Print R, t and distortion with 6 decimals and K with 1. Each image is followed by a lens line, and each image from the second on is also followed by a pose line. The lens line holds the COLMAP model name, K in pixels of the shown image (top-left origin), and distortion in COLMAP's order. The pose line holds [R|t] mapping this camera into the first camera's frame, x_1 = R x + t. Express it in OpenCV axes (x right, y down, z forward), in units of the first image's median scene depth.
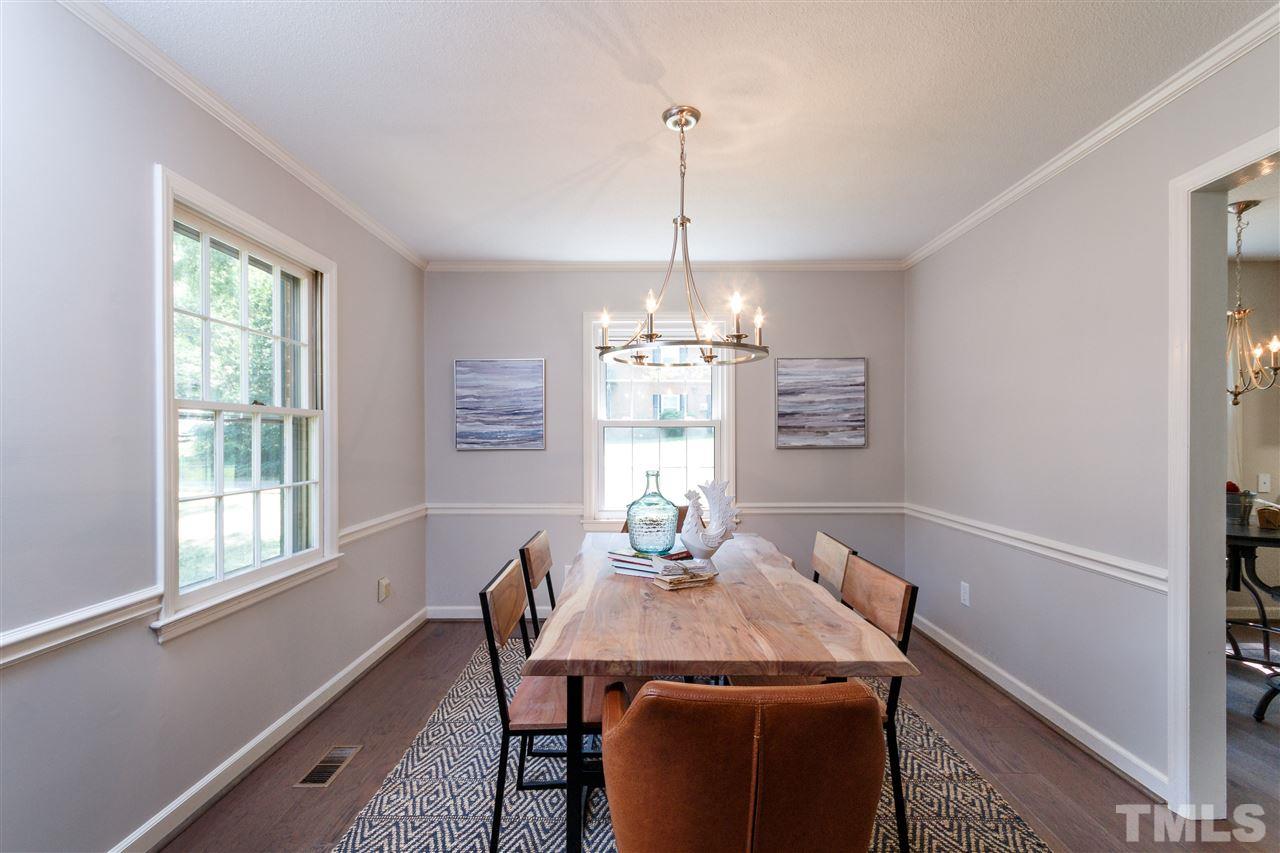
lens RADIAL K [[591.4, 0, 638.0], [0, 591.4, 433.7], [0, 0, 1]] dist [0.005250, 0.000197]
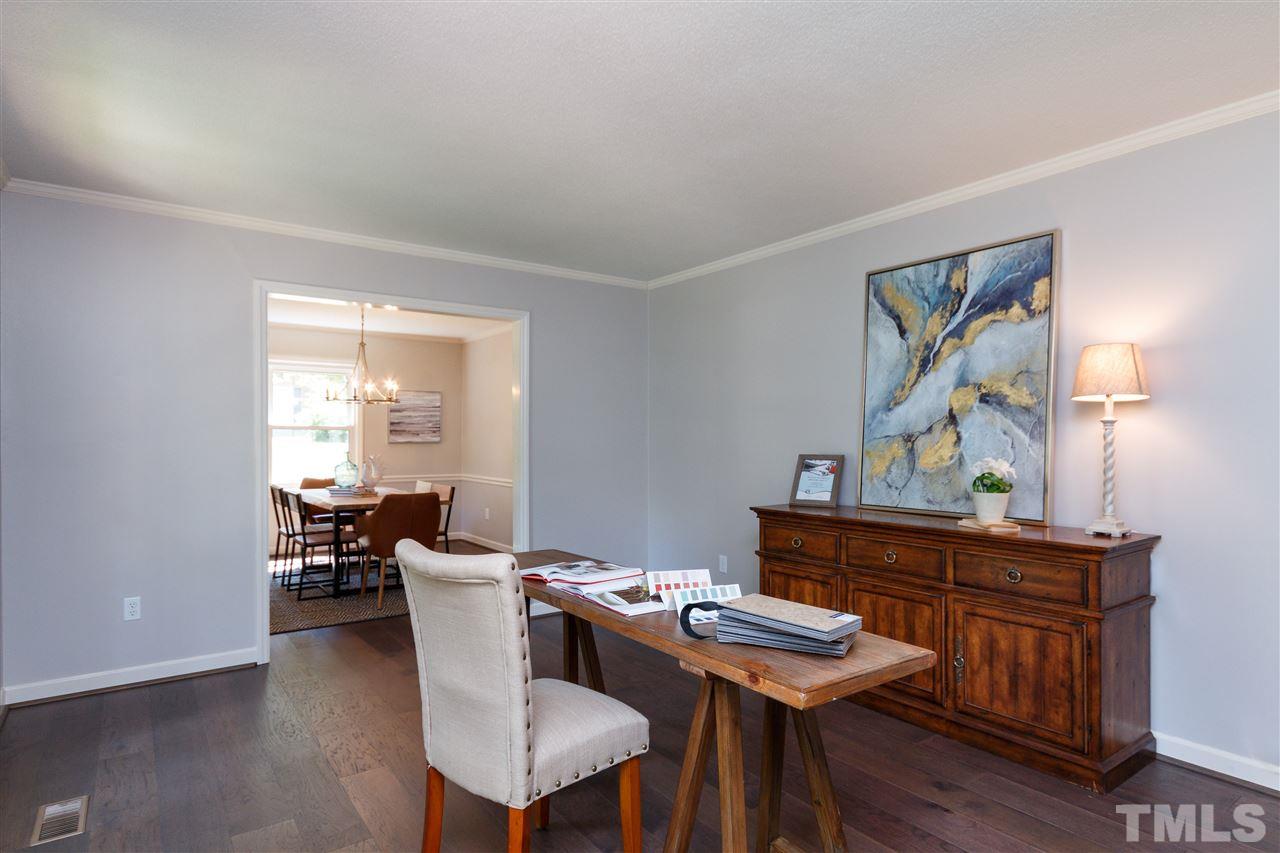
lens RADIAL K [[694.6, 0, 638.8], [0, 694.6, 431.8], [0, 0, 1]] dist [0.008179, 0.000781]
pose [[0.804275, 0.011259, 0.594151, -0.370571], [-0.006713, 0.999929, -0.009862, 0.006689], [-0.594220, 0.003944, 0.804293, -1.016519]]
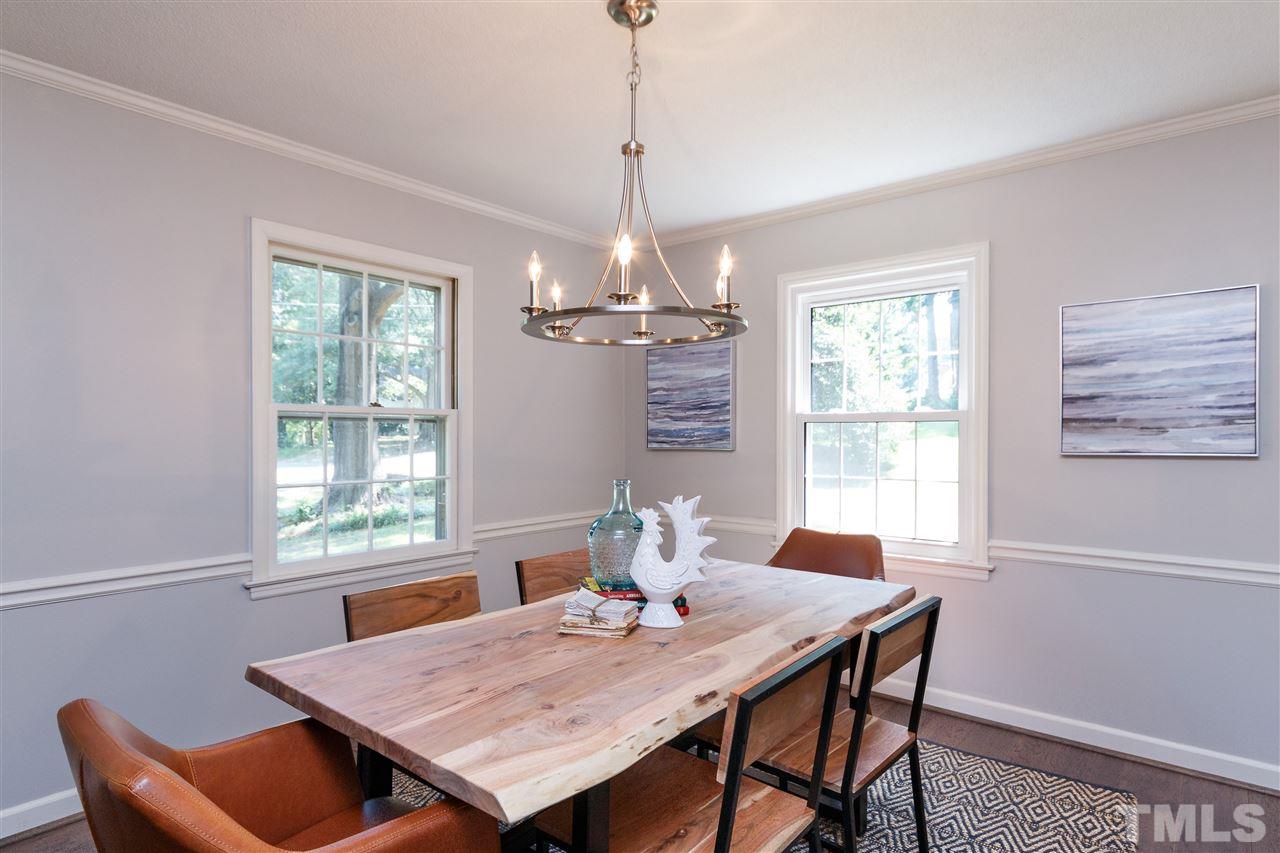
lens RADIAL K [[694.6, 0, 642.6], [0, 694.6, 430.6], [0, 0, 1]] dist [0.008179, 0.000781]
pose [[0.771009, -0.000710, -0.636824, 0.359110], [0.000934, 1.000000, 0.000015, -0.001042], [0.636824, -0.000606, 0.771009, 0.181230]]
